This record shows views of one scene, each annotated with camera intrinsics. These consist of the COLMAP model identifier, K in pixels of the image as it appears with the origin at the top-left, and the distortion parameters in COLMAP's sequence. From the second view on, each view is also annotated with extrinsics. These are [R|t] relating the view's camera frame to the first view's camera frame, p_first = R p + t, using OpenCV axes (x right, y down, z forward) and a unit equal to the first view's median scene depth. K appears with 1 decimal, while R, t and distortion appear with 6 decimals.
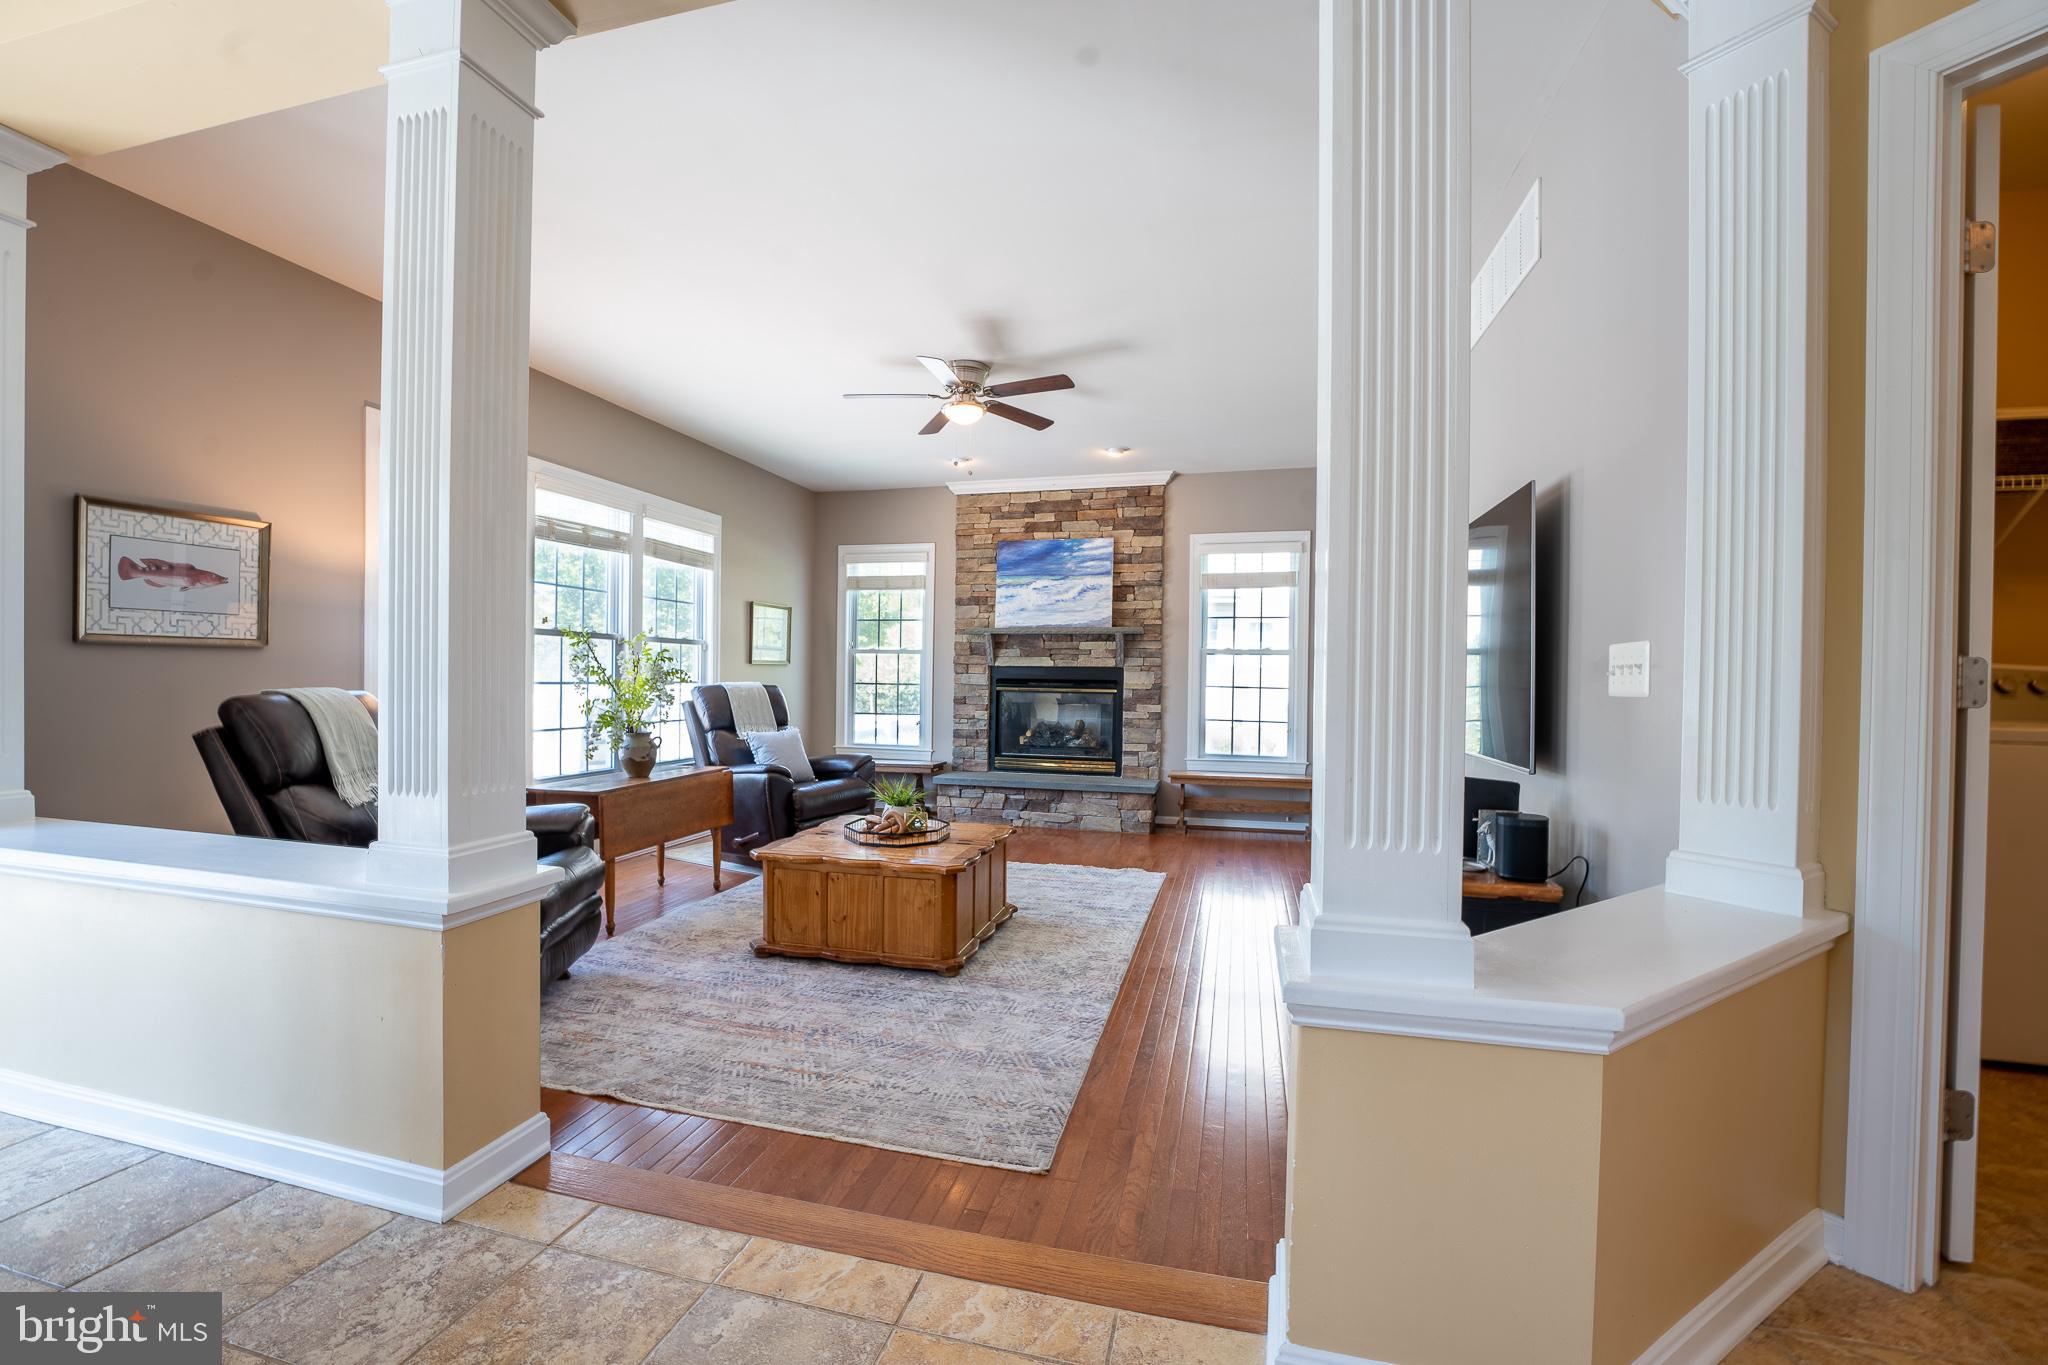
lens RADIAL K [[843.9, 0, 1014.1], [0, 843.9, 683.4], [0, 0, 1]] dist [-0.029210, 0.003838]
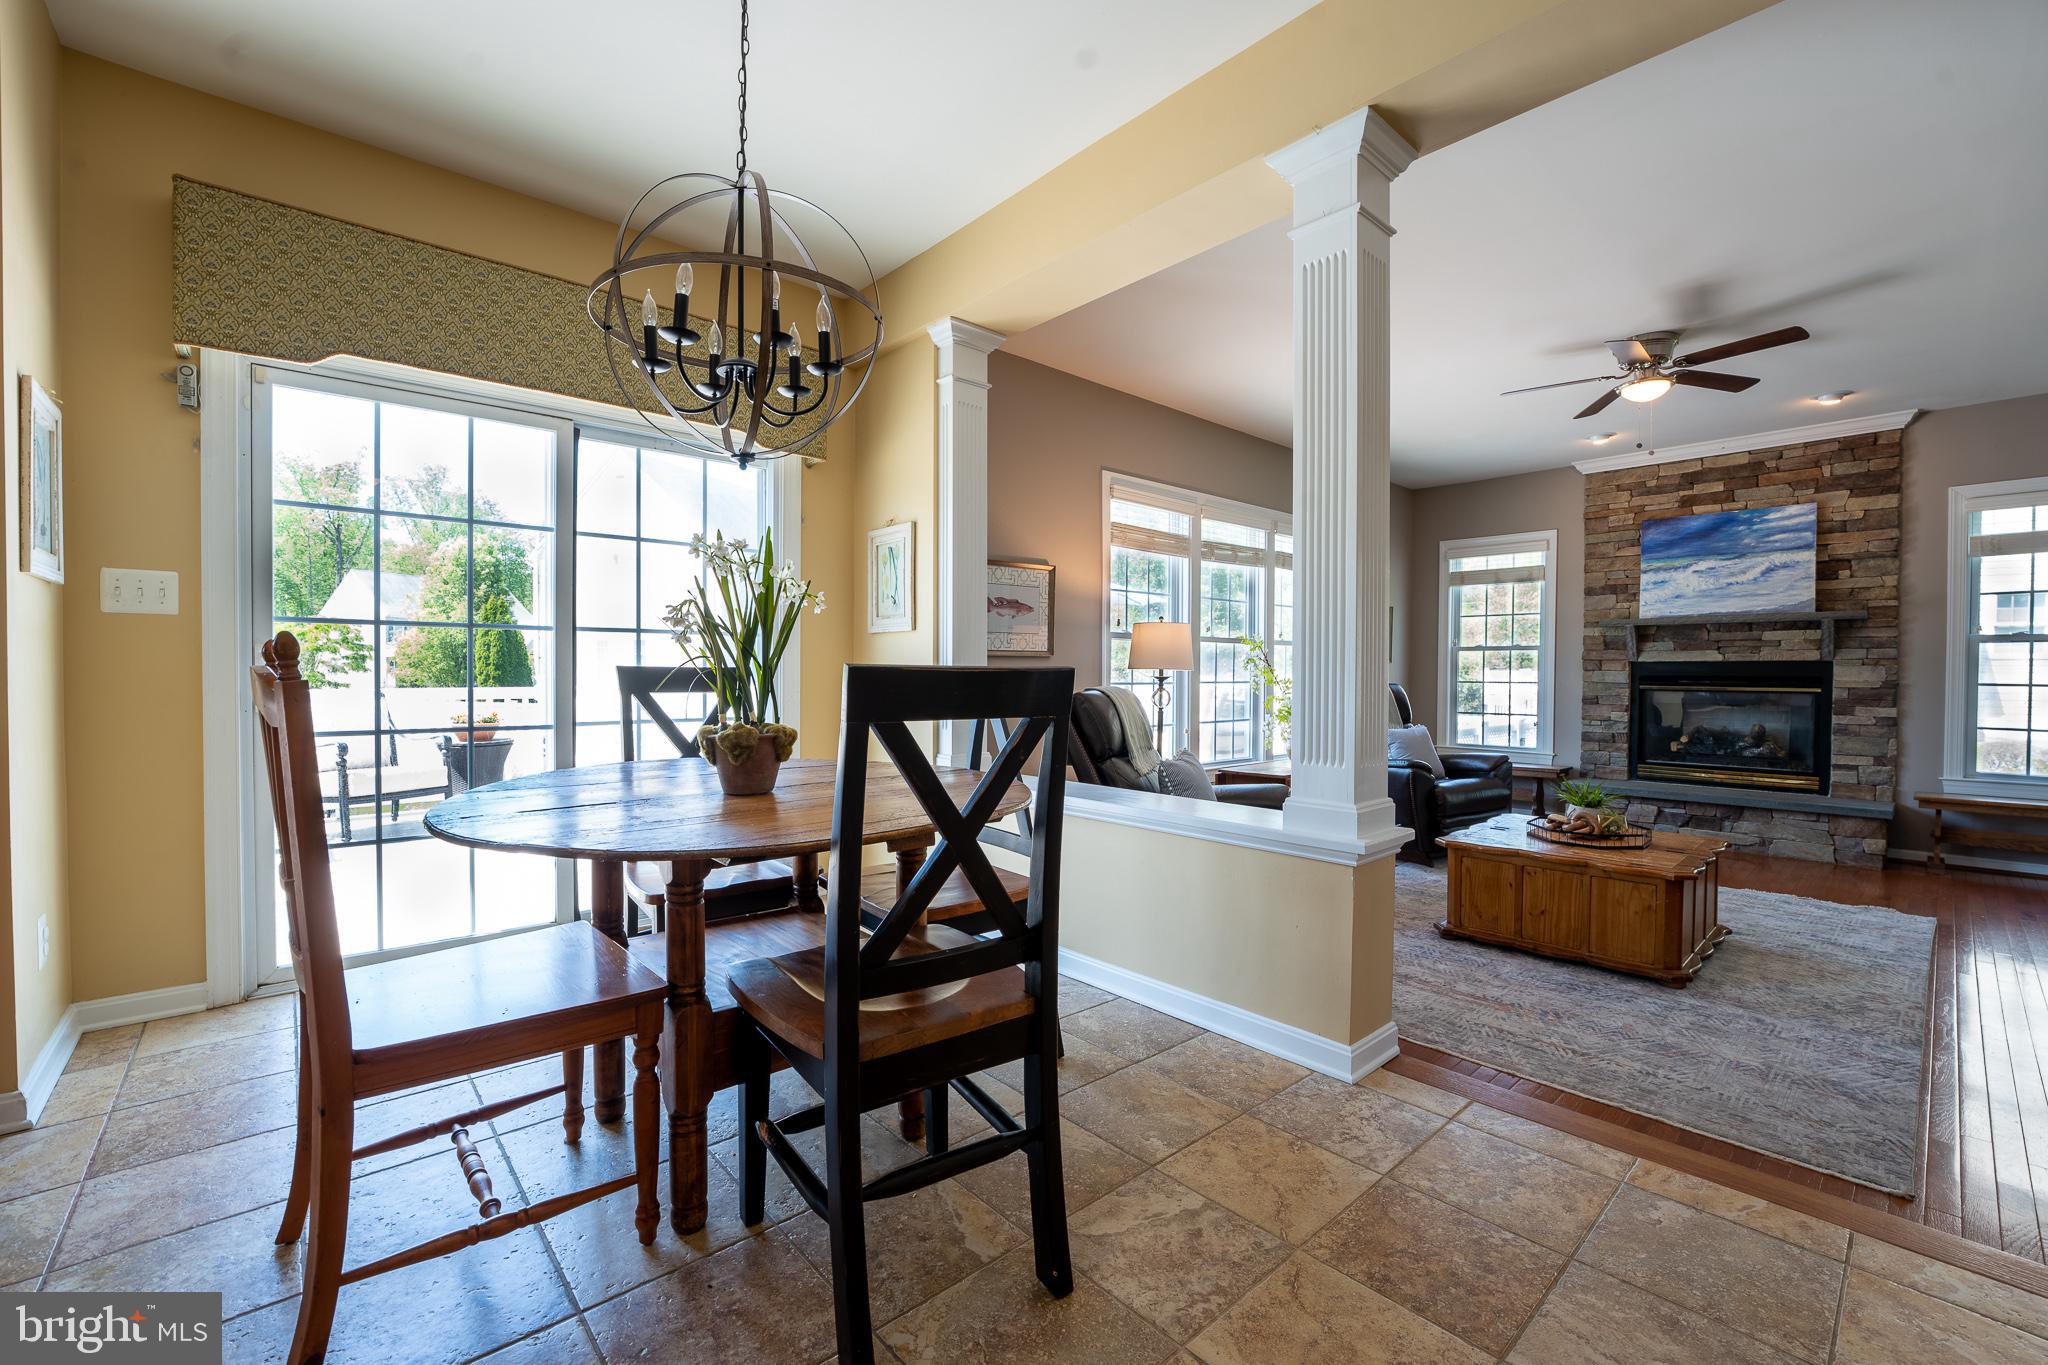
lens RADIAL K [[843.9, 0, 1018.8], [0, 843.9, 687.1], [0, 0, 1]] dist [-0.029210, 0.003838]
pose [[0.833118, 0.000381, -0.553095, -0.086127], [0.002873, 0.999983, 0.005017, -0.000197], [0.553088, -0.005768, 0.833103, -0.094306]]
